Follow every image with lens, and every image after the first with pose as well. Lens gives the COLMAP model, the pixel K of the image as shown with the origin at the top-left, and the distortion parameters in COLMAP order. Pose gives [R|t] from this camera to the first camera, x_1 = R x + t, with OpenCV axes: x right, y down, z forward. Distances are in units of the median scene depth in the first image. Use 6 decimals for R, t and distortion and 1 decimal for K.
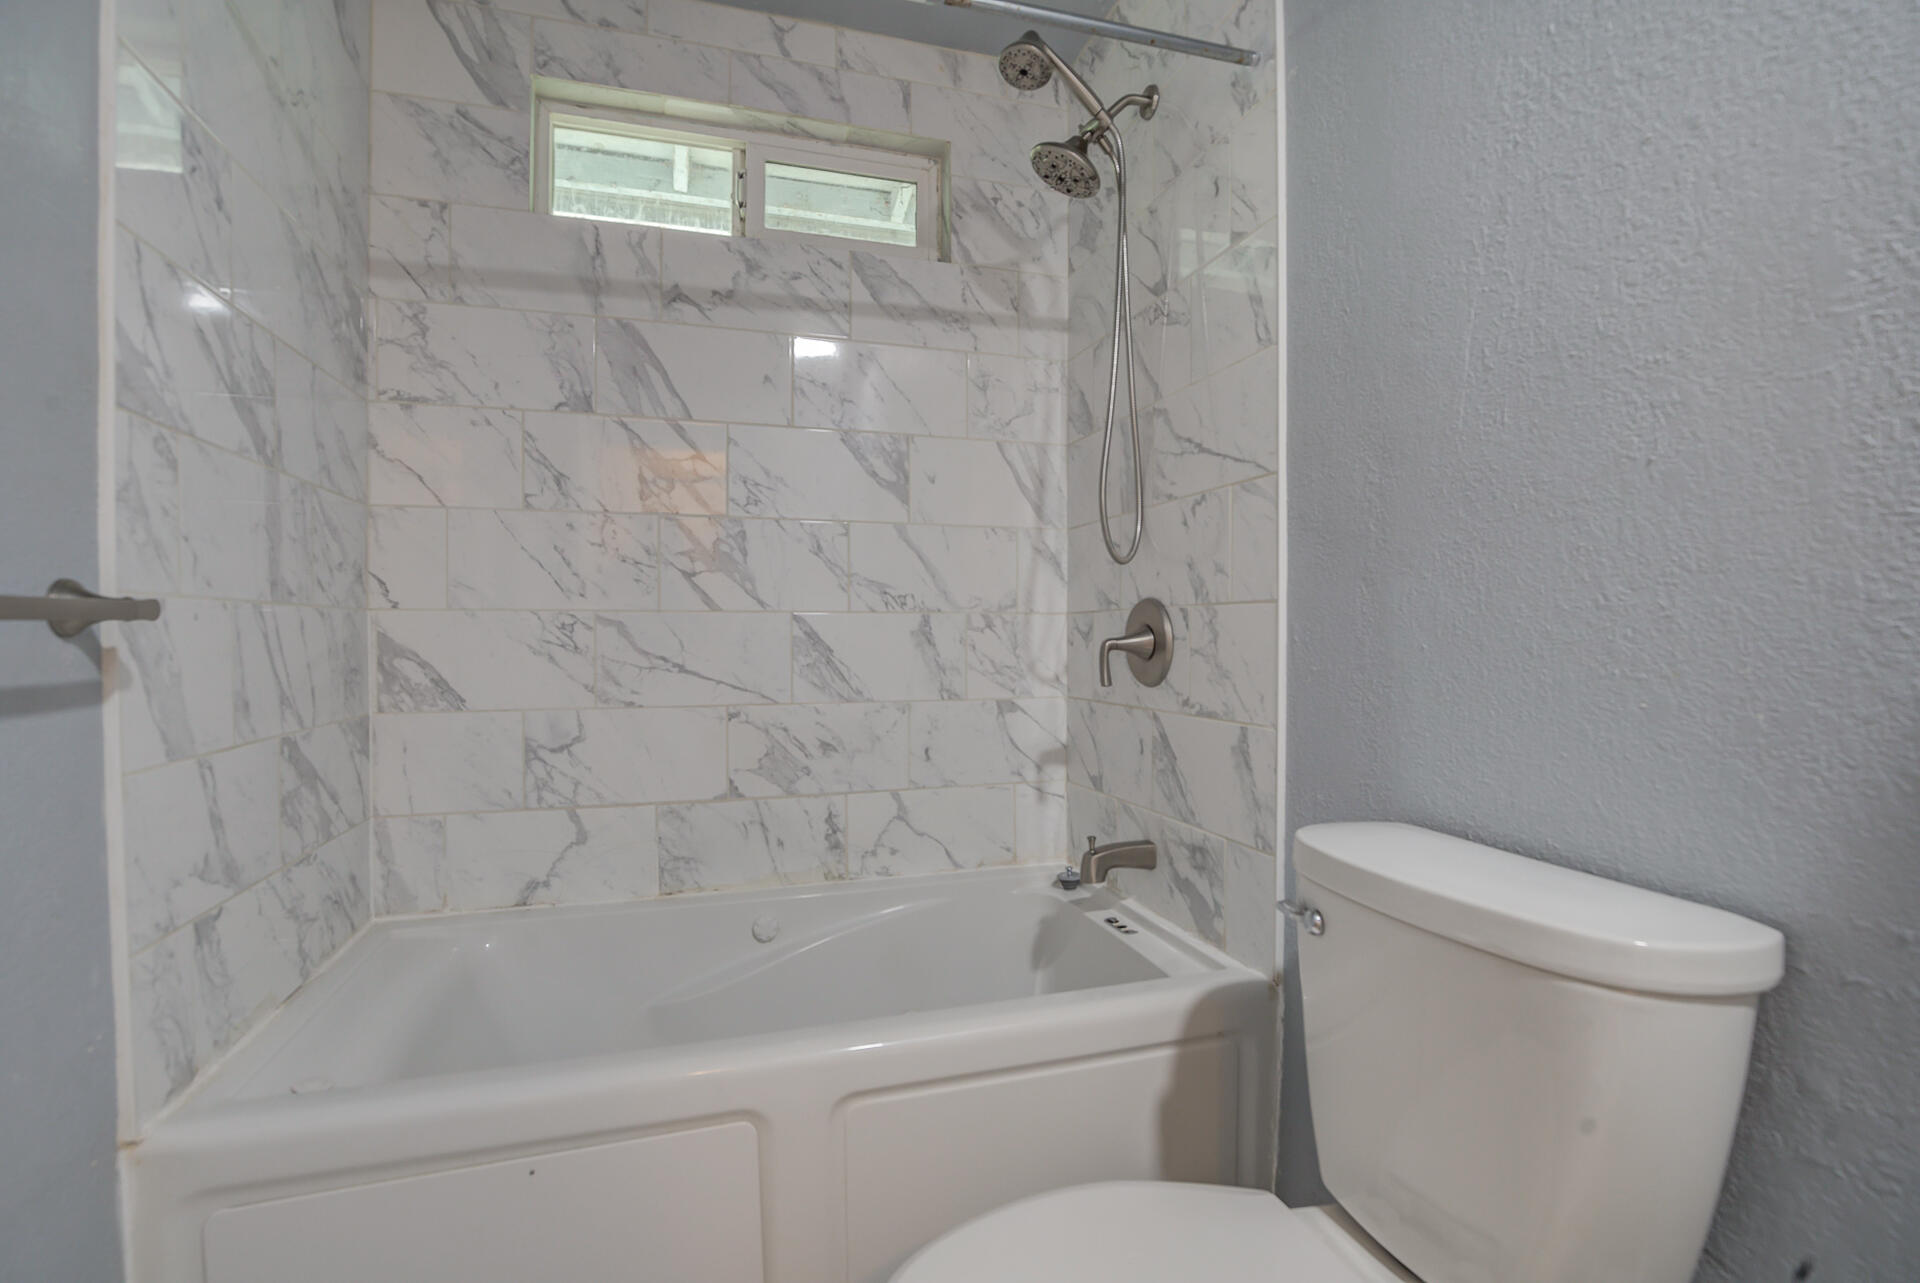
lens RADIAL K [[916.6, 0, 958.7], [0, 916.6, 600.8], [0, 0, 1]] dist [-0.019530, -0.000253]
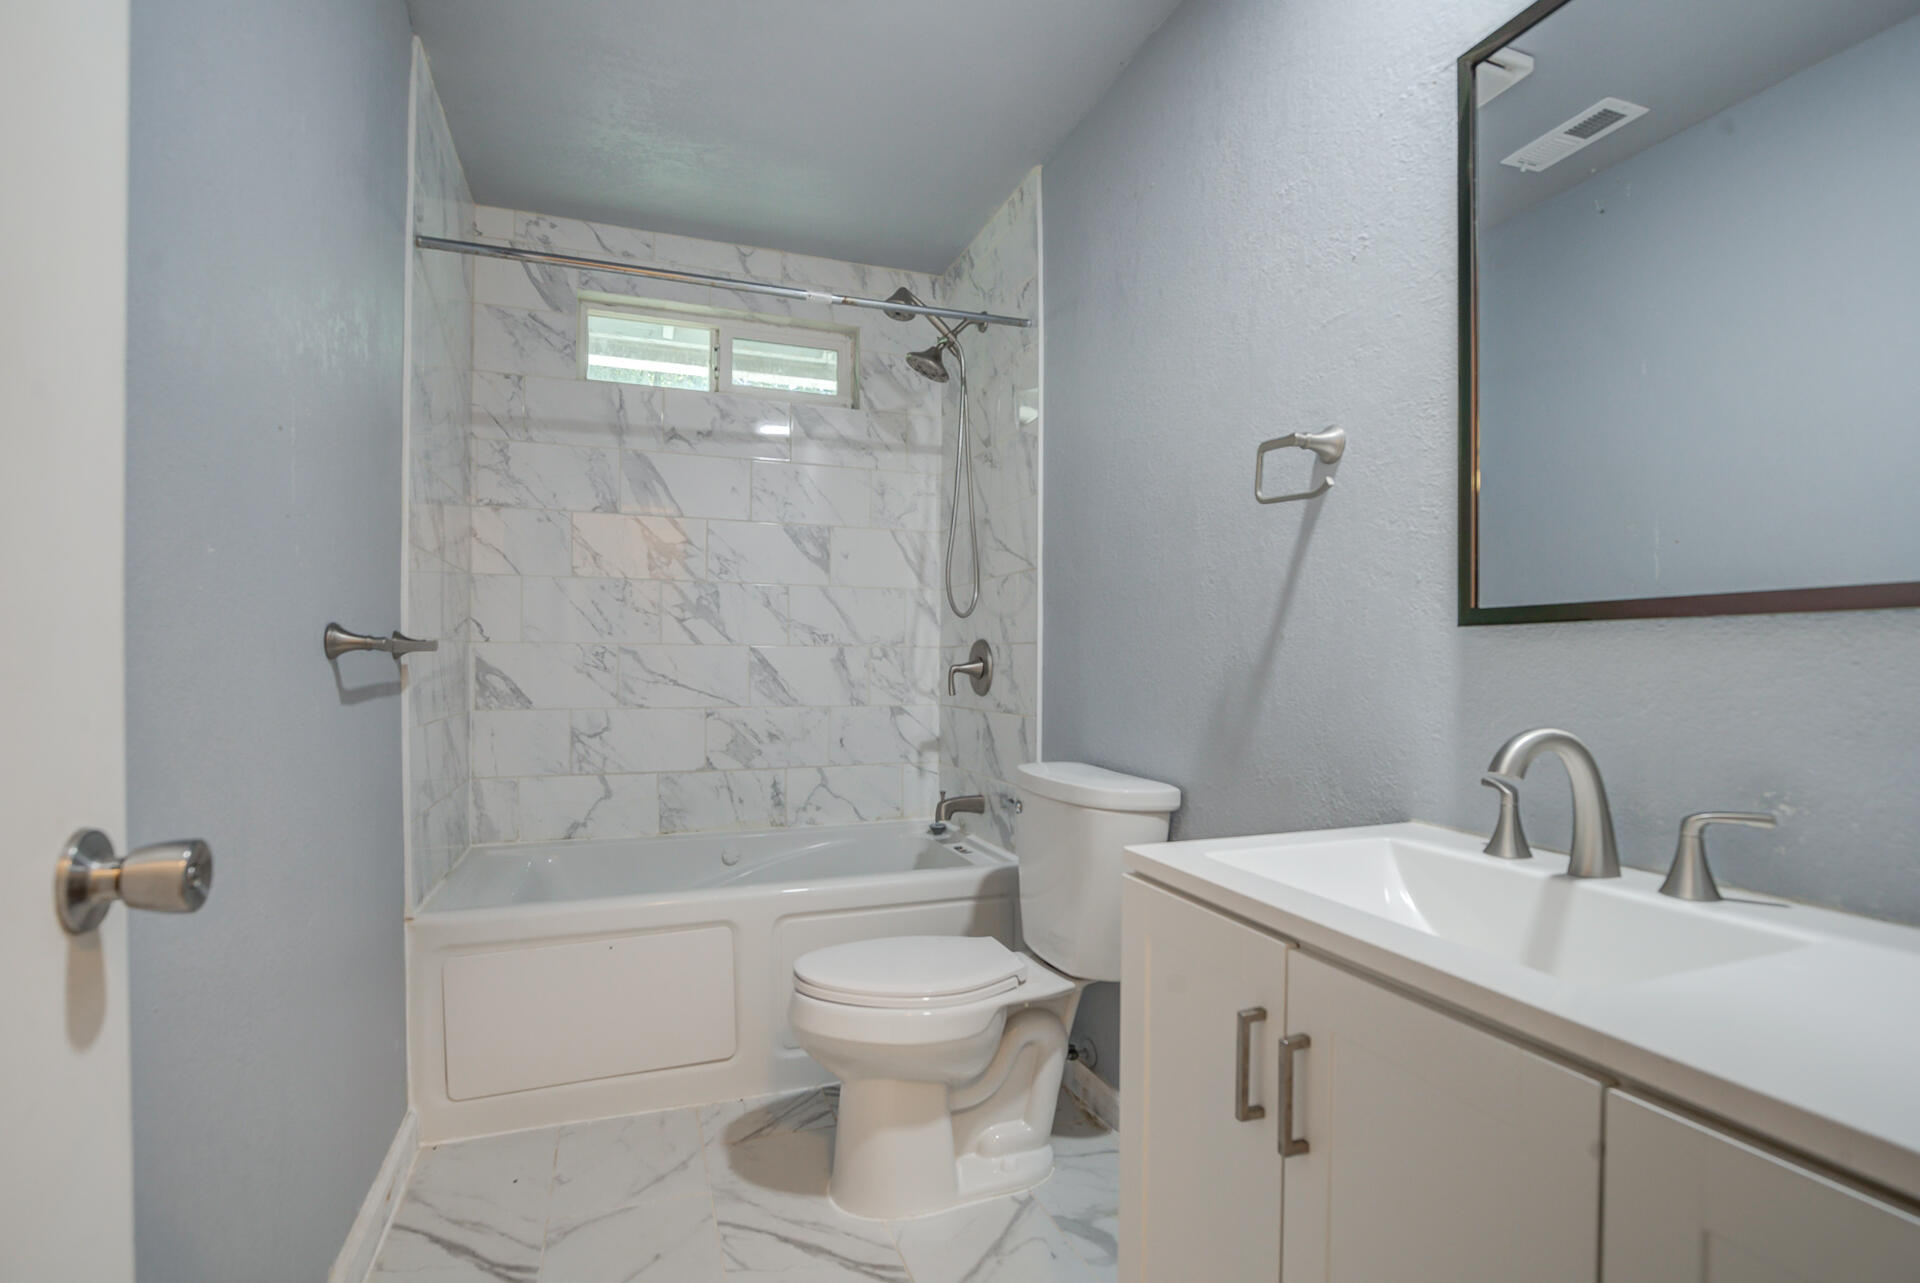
lens RADIAL K [[933.8, 0, 960.0], [0, 933.8, 641.5], [0, 0, 1]] dist [-0.001943, -0.000146]
pose [[0.998574, 0.008597, 0.052684, 0.082939], [-0.009376, 0.999850, 0.014543, -0.020378], [-0.052551, -0.015016, 0.998505, -0.558967]]
